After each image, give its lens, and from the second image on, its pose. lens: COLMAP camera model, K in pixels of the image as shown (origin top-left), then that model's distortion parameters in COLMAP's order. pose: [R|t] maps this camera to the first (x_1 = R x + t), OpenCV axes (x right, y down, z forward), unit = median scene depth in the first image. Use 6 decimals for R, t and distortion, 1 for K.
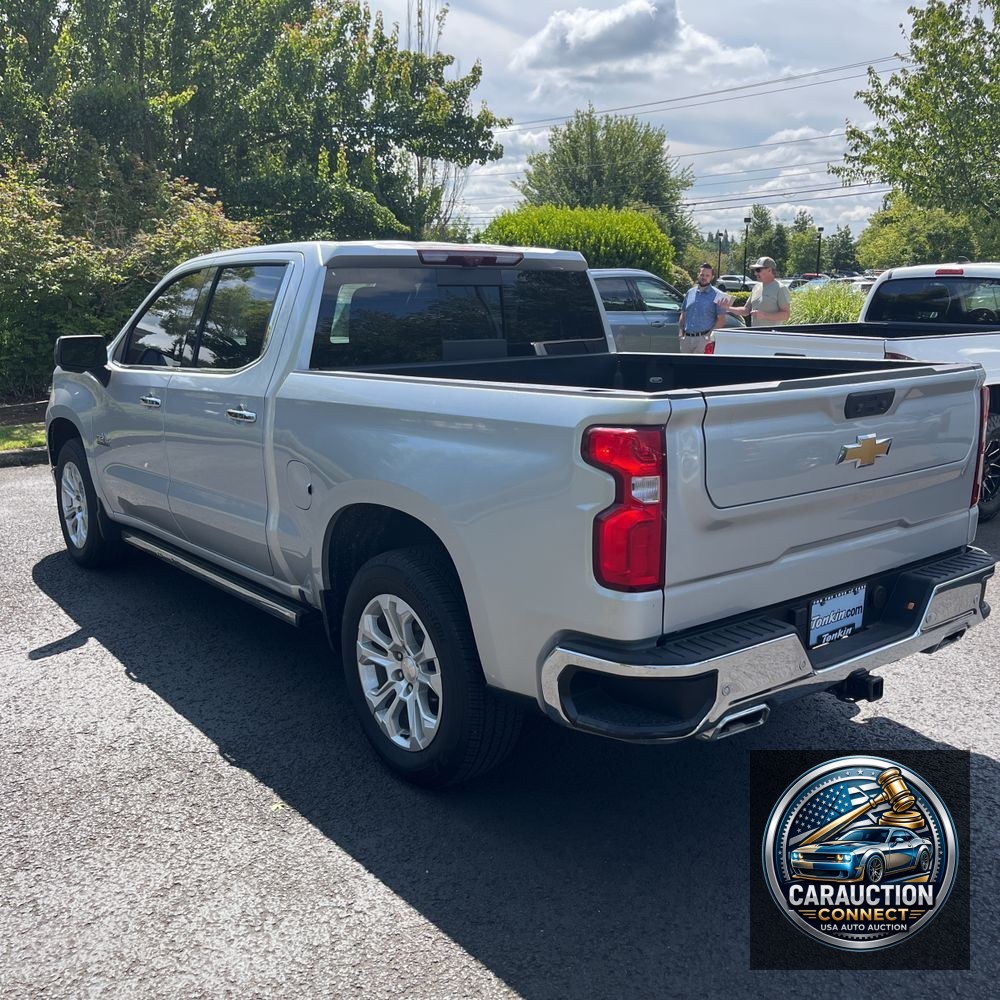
lens RADIAL K [[1024.8, 0, 508.8], [0, 1024.8, 503.8], [0, 0, 1]] dist [0.016415, 0.000000]
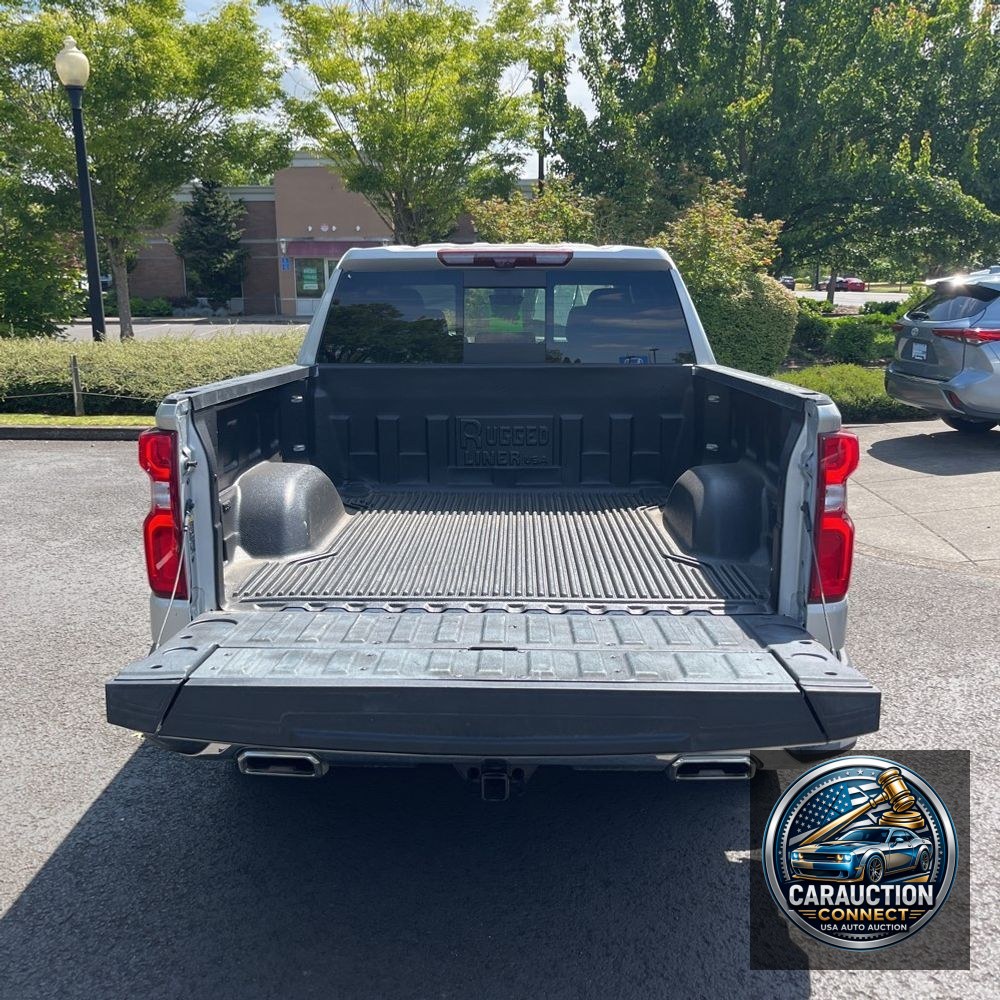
lens RADIAL K [[1024.8, 0, 493.3], [0, 1024.8, 497.7], [0, 0, 1]] dist [0.016415, 0.000000]
pose [[0.768559, 0.130093, -0.626413, 0.793156], [-0.133319, 0.990180, 0.042069, -0.075014], [0.625734, 0.051180, 0.778356, 0.339324]]
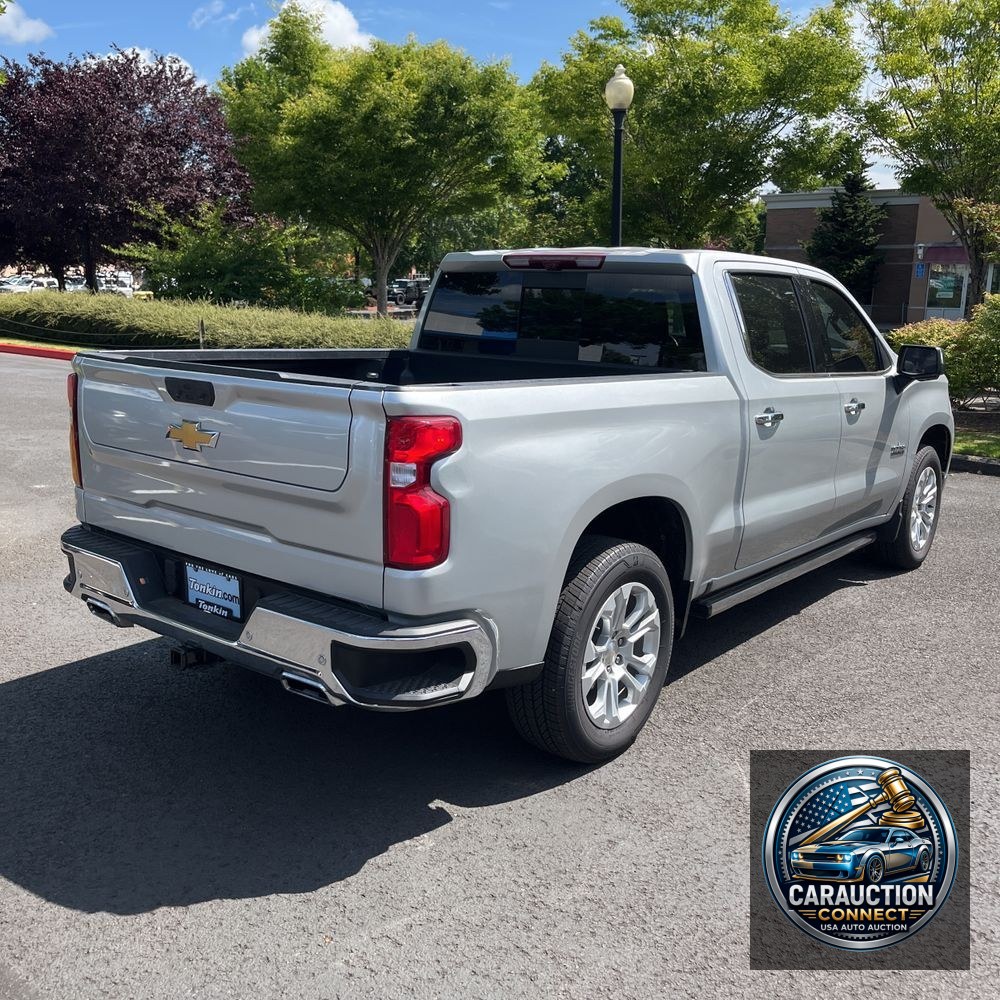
lens RADIAL K [[1024.8, 0, 481.2], [0, 1024.8, 506.8], [0, 0, 1]] dist [0.016415, 0.000000]
pose [[0.220070, 0.213071, -0.951930, 1.342117], [-0.225411, 0.960550, 0.162889, -0.206348], [0.949083, 0.178728, 0.259417, 0.945317]]
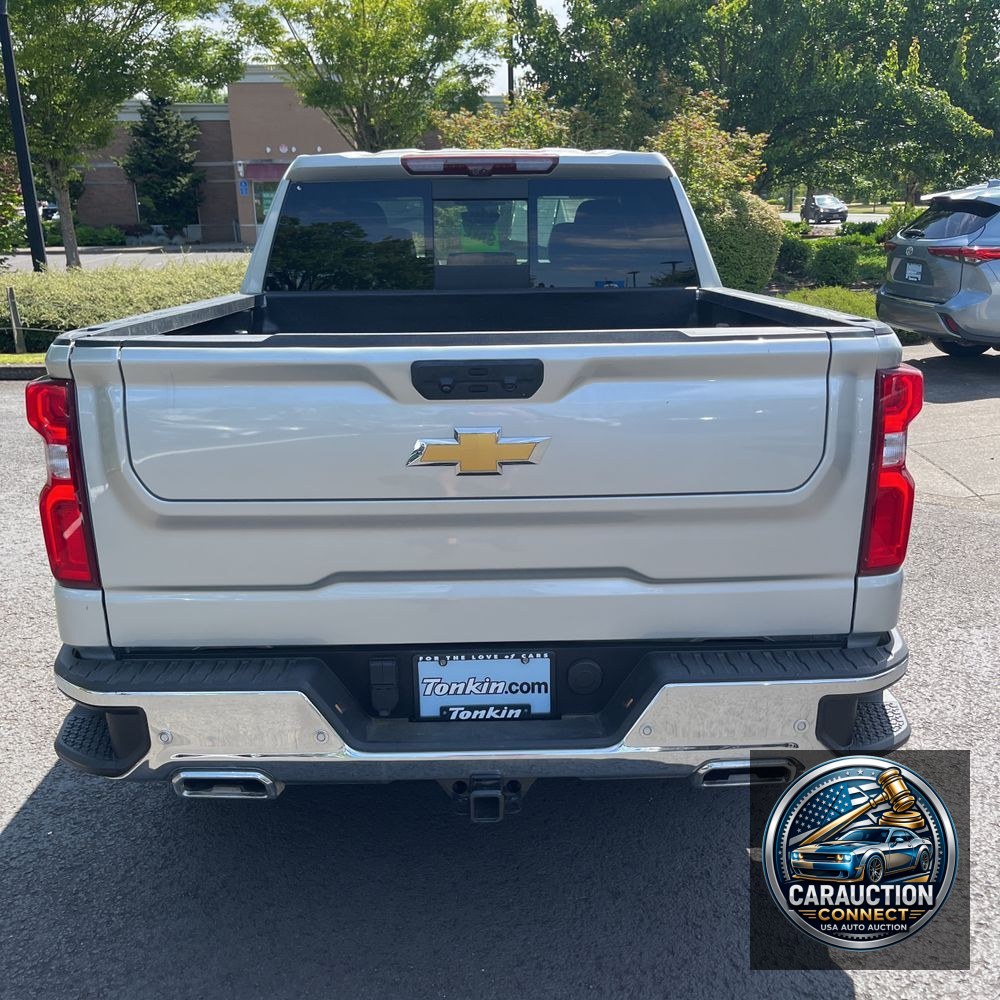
lens RADIAL K [[1024.8, 0, 514.2], [0, 1024.8, 514.8], [0, 0, 1]] dist [0.016415, 0.000000]
pose [[0.798835, 0.164743, -0.578553, 0.691943], [-0.116614, 0.985934, 0.119730, -0.085203], [0.590139, -0.028177, 0.806809, 0.452206]]
